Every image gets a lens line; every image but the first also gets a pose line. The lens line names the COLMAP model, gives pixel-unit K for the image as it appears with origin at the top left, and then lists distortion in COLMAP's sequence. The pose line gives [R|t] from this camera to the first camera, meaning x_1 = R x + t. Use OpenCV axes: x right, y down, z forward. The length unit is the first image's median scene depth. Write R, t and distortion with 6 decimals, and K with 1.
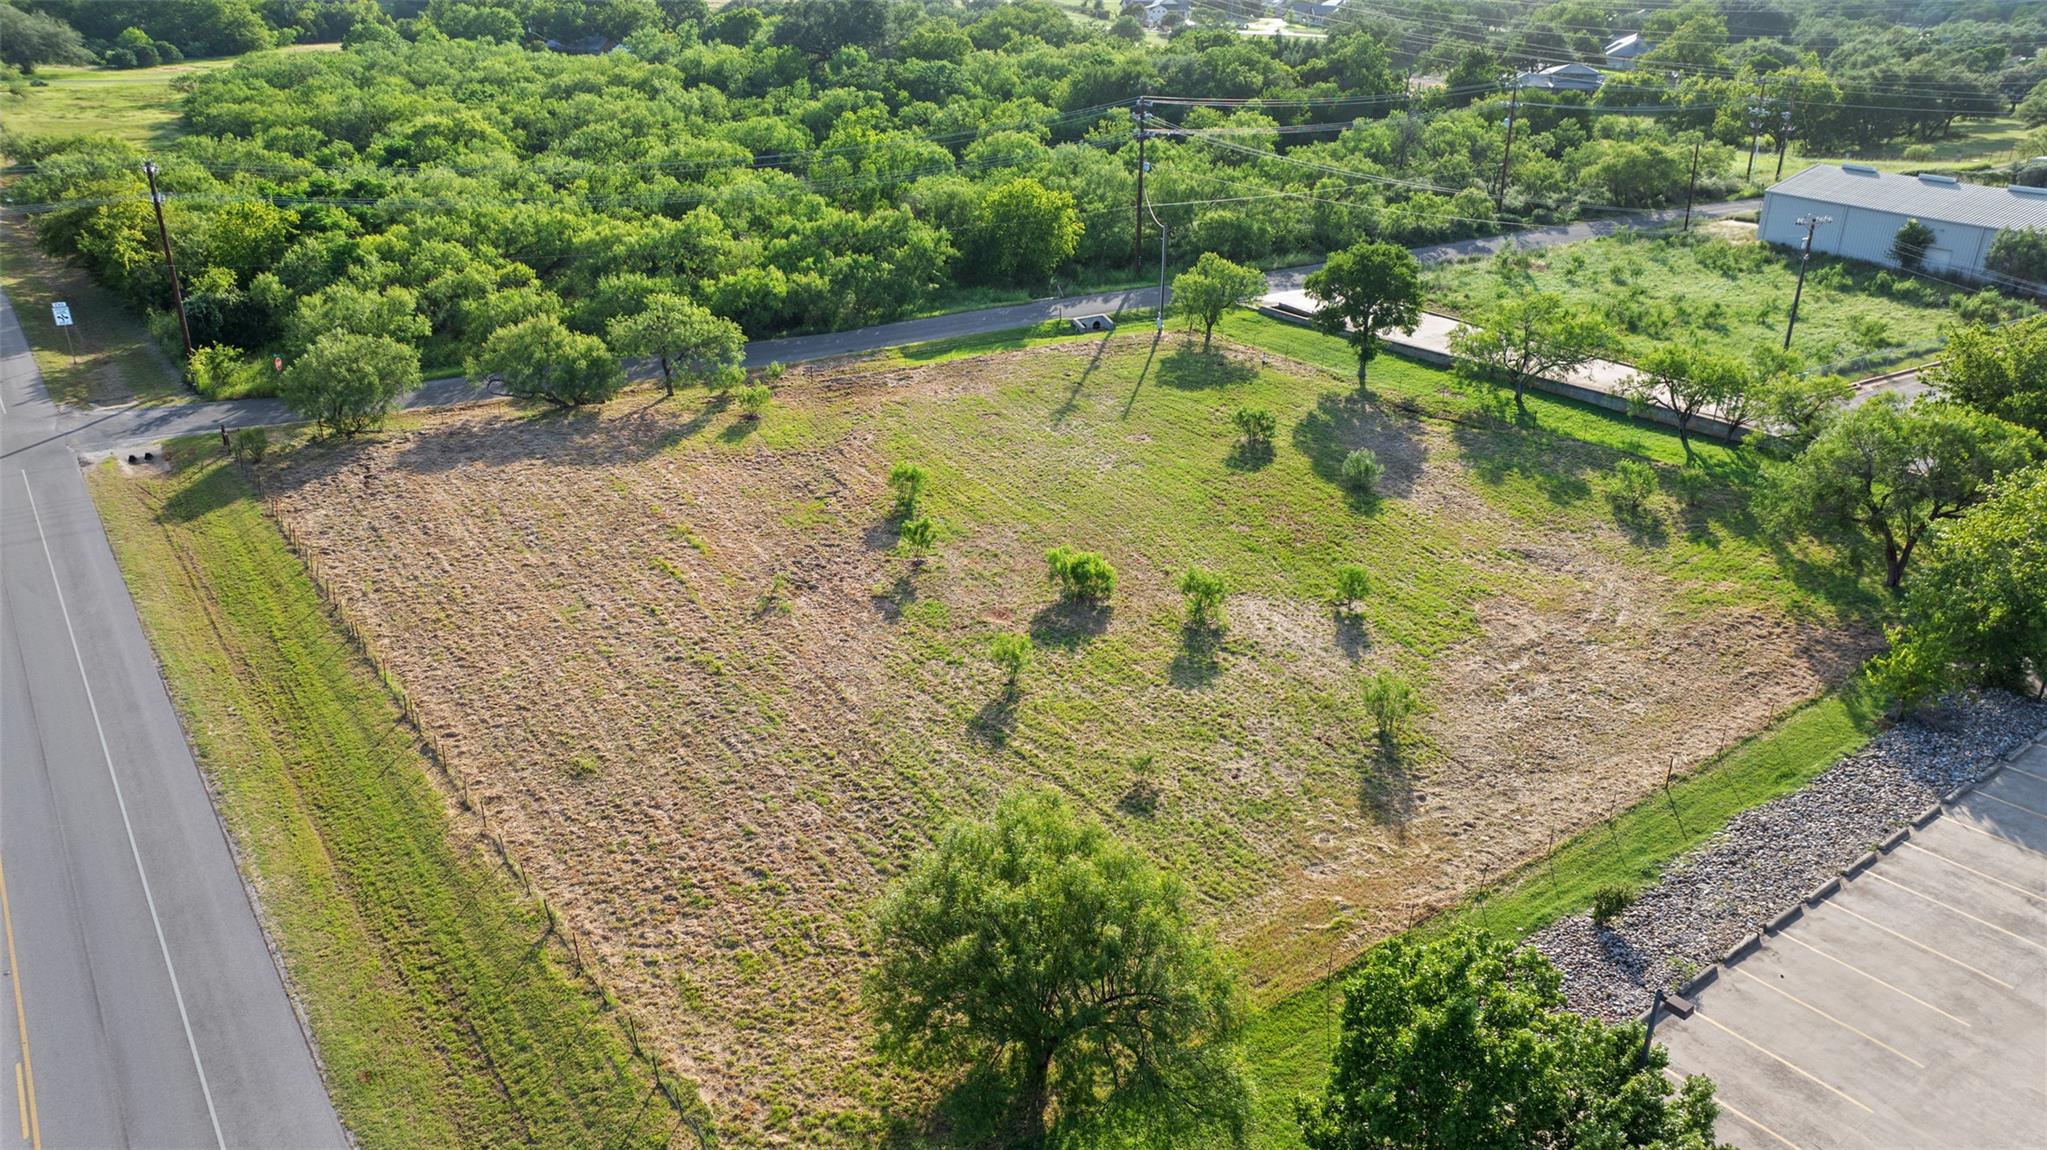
lens RADIAL K [[1441.6, 0, 1036.5], [0, 1441.6, 577.0], [0, 0, 1]] dist [-0.025113, 0.019037]
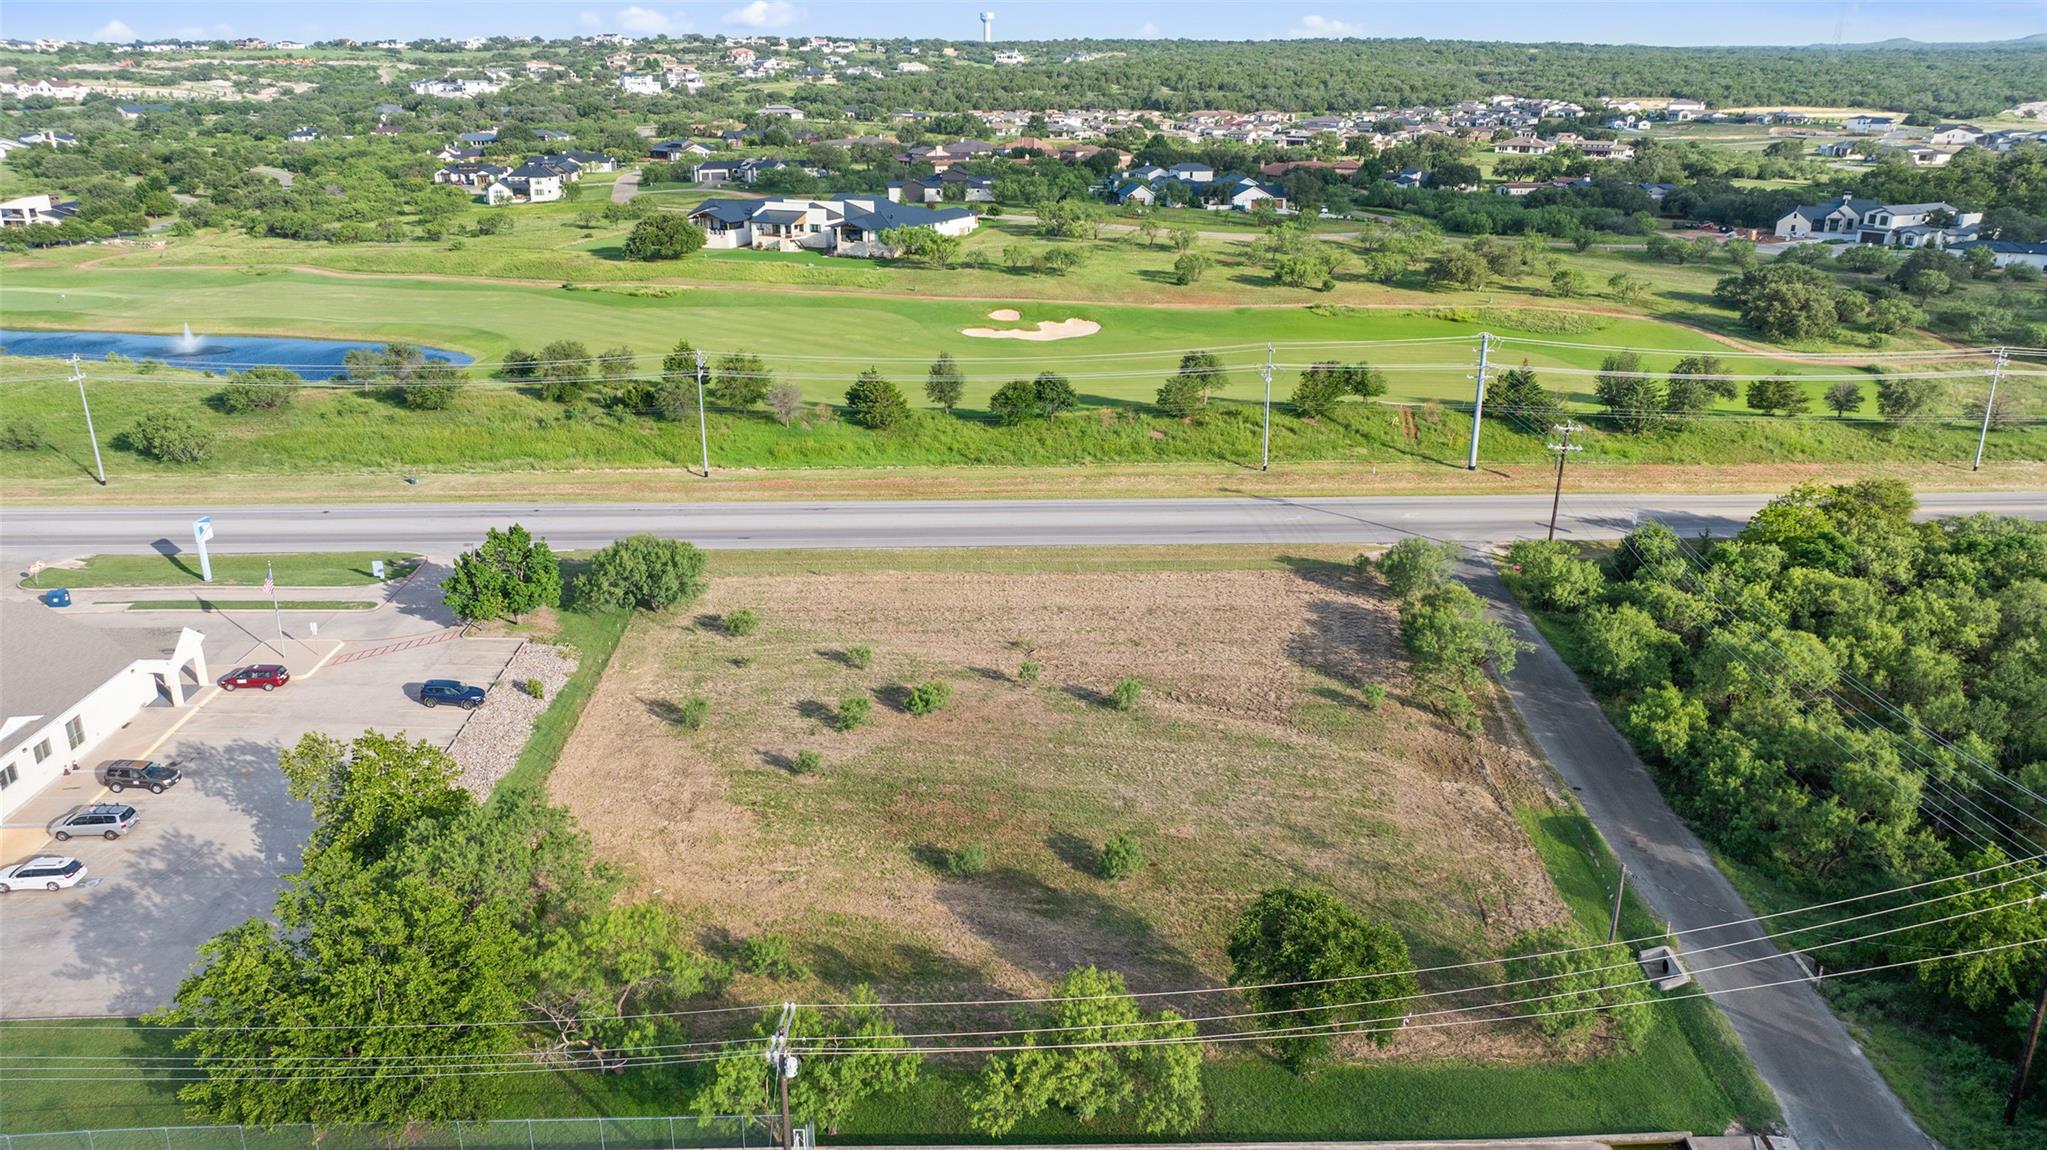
lens RADIAL K [[1441.6, 0, 1021.8], [0, 1441.6, 580.0], [0, 0, 1]] dist [-0.025113, 0.019037]
pose [[-0.554866, 0.270323, -0.786797, 0.922205], [-0.357818, 0.776250, 0.519040, -0.749307], [0.751060, 0.569527, -0.333989, 1.187066]]
